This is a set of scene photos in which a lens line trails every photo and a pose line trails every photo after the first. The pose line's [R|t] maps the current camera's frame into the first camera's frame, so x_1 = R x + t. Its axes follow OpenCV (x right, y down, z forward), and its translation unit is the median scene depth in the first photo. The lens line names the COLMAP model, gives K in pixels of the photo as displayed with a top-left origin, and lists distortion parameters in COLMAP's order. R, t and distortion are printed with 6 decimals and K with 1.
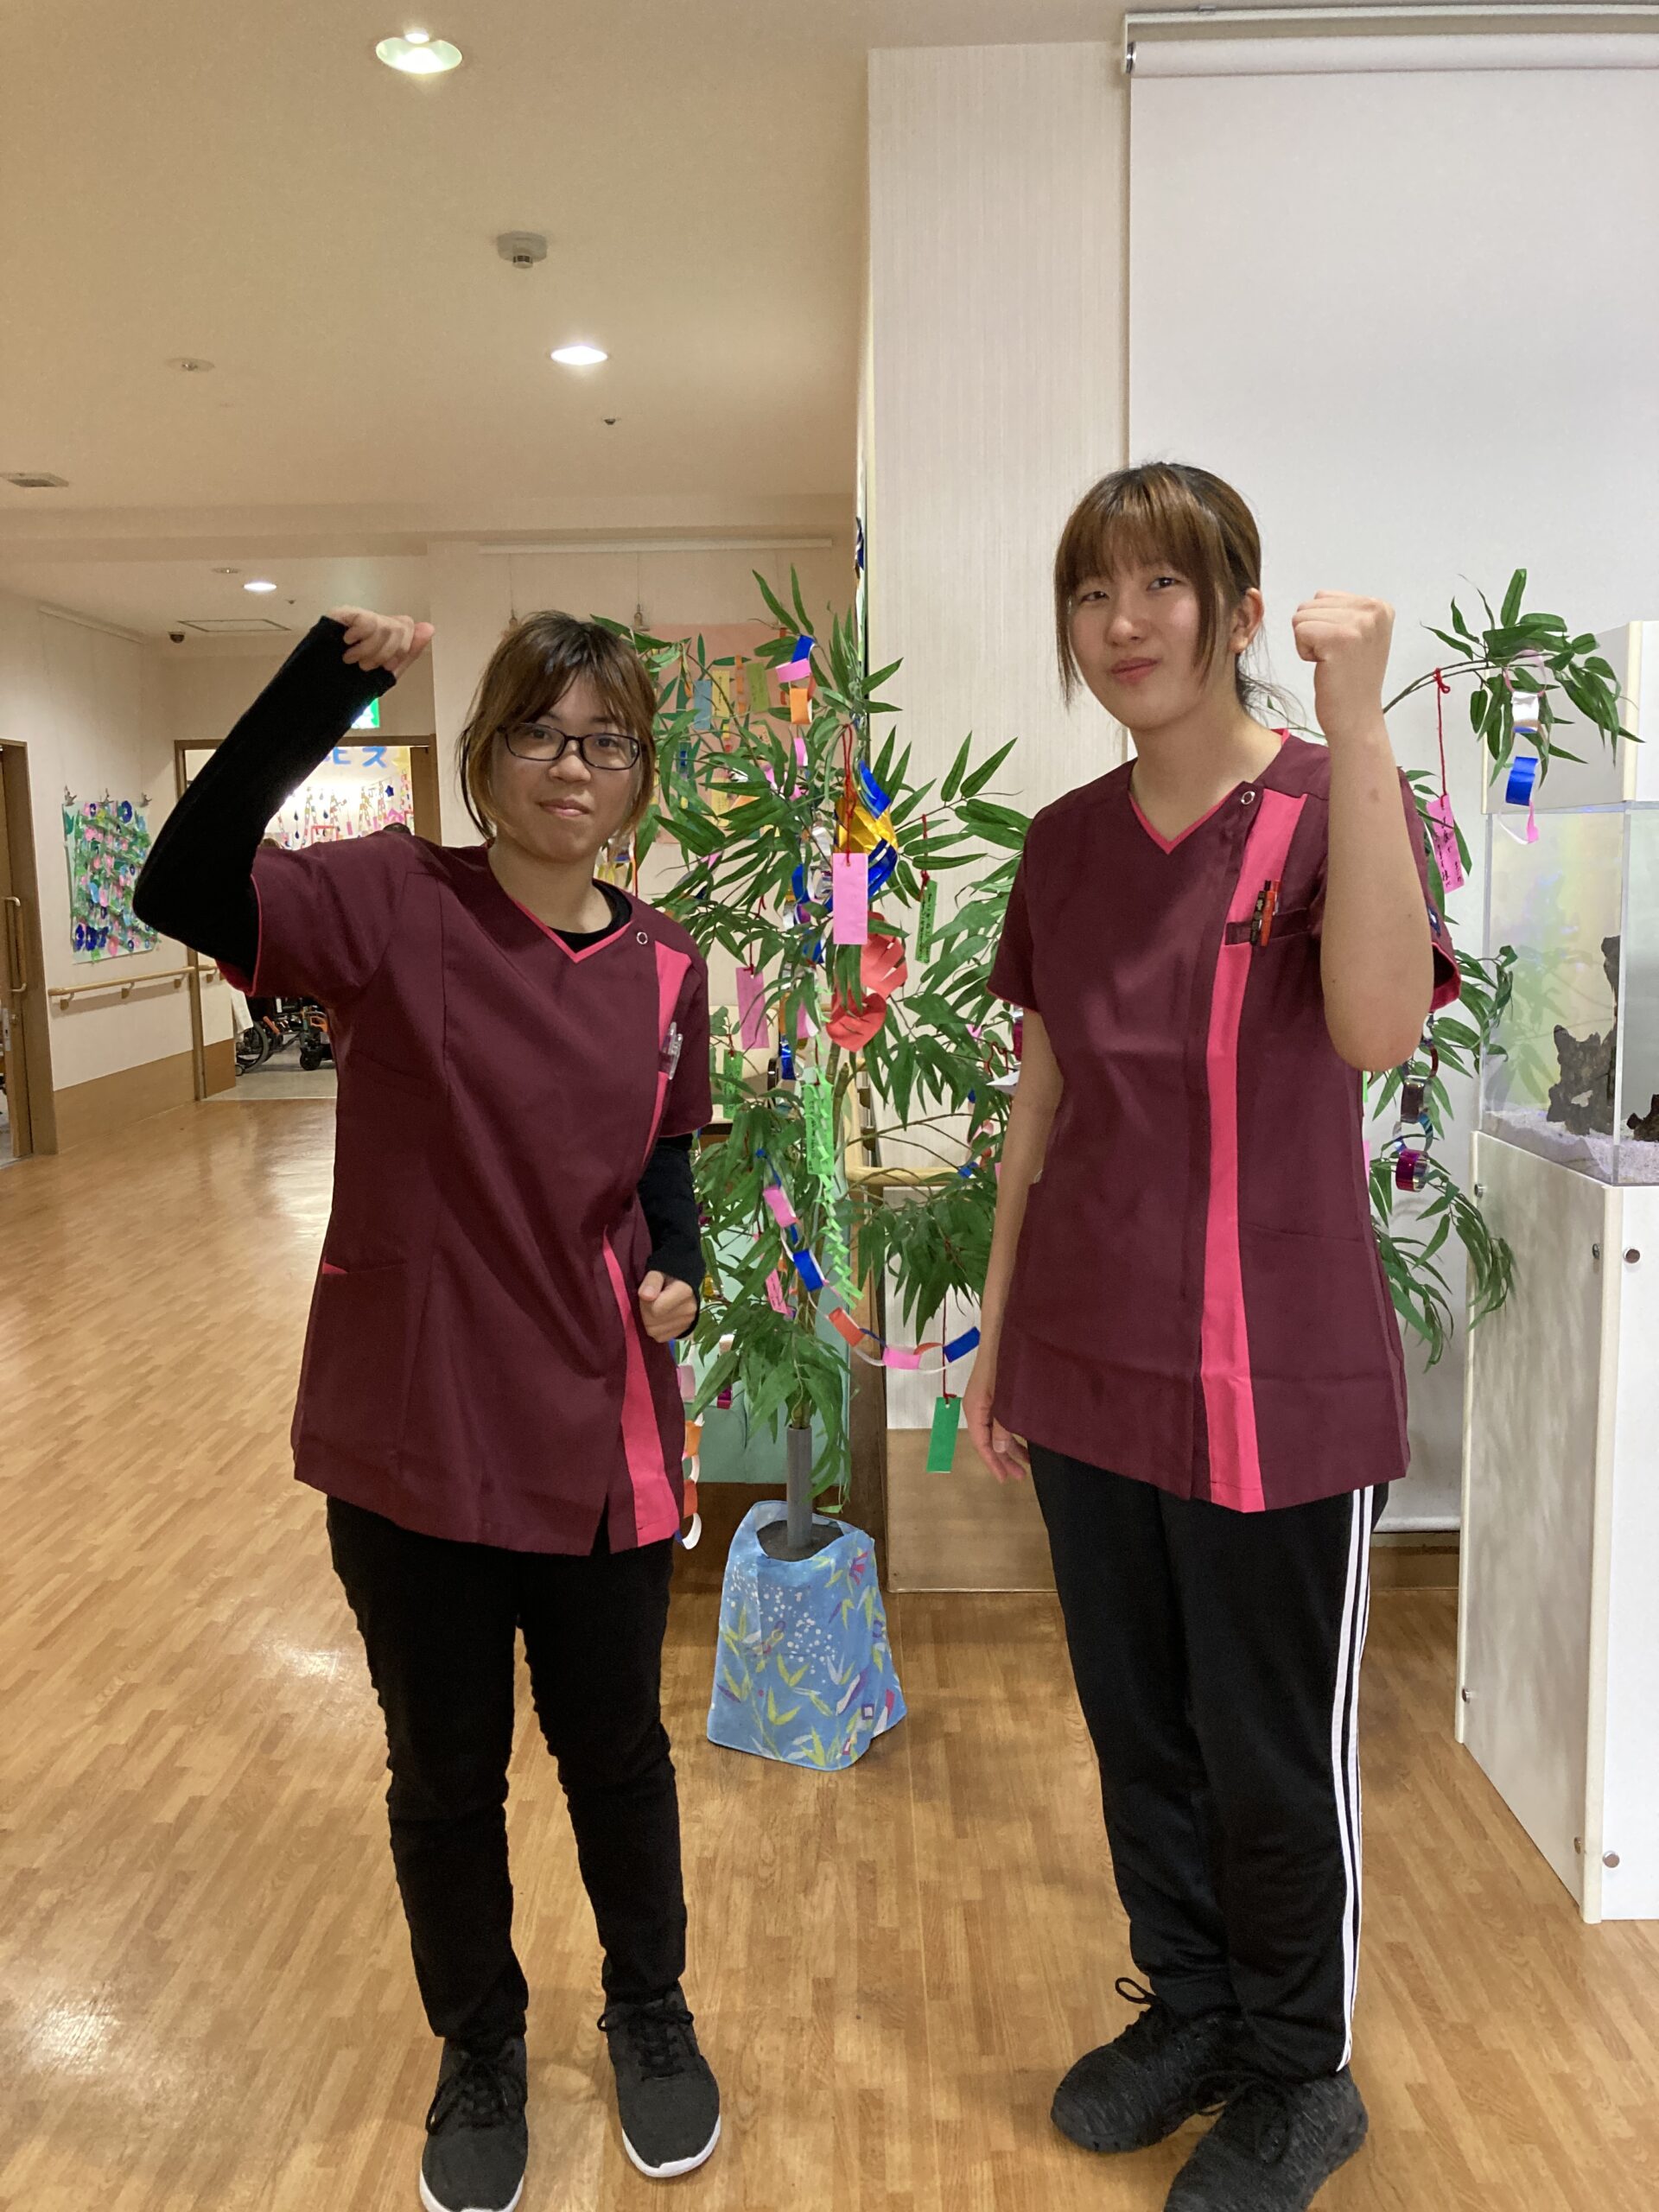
lens RADIAL K [[1742.0, 0, 813.0], [0, 1742.0, 1126.0], [0, 0, 1]] dist [-0.044982, 0.048608]
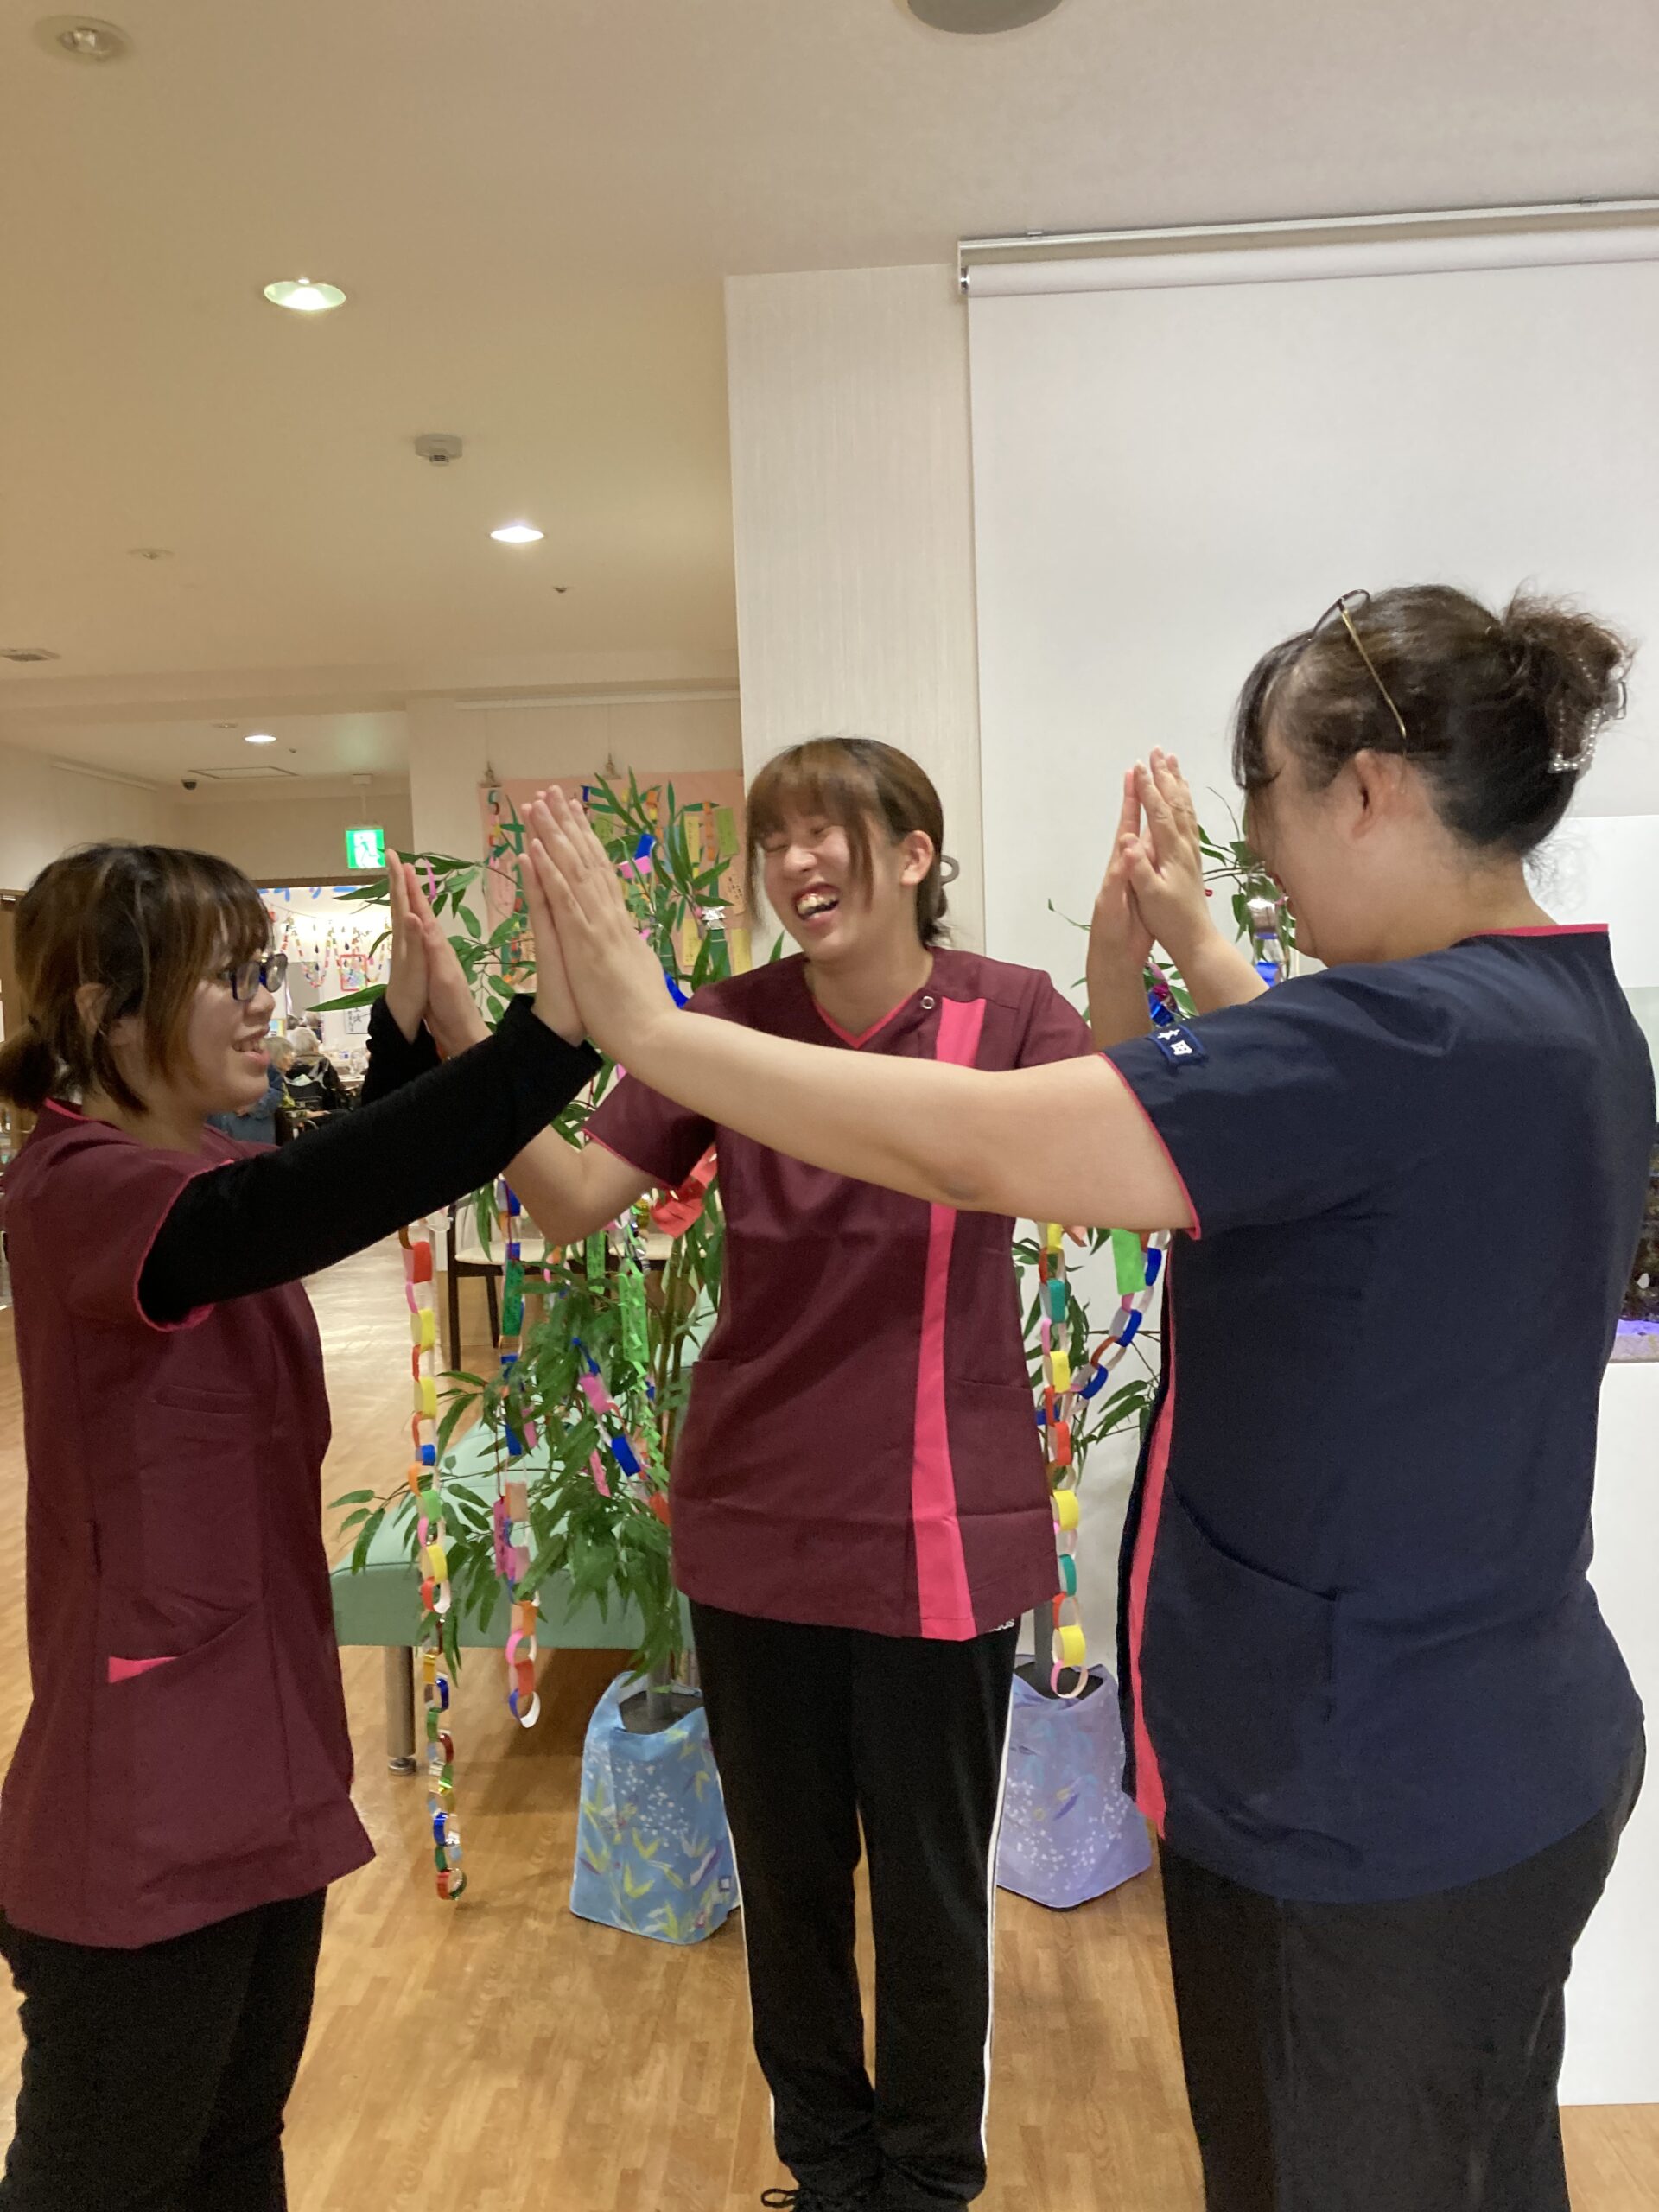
lens RADIAL K [[1742.0, 0, 843.7], [0, 1742.0, 1119.3], [0, 0, 1]] dist [-0.044982, 0.048608]
pose [[0.999552, -0.016836, -0.024761, 0.135274], [0.015344, 0.998124, -0.059272, -0.046673], [0.025712, 0.058866, 0.997935, -0.030925]]
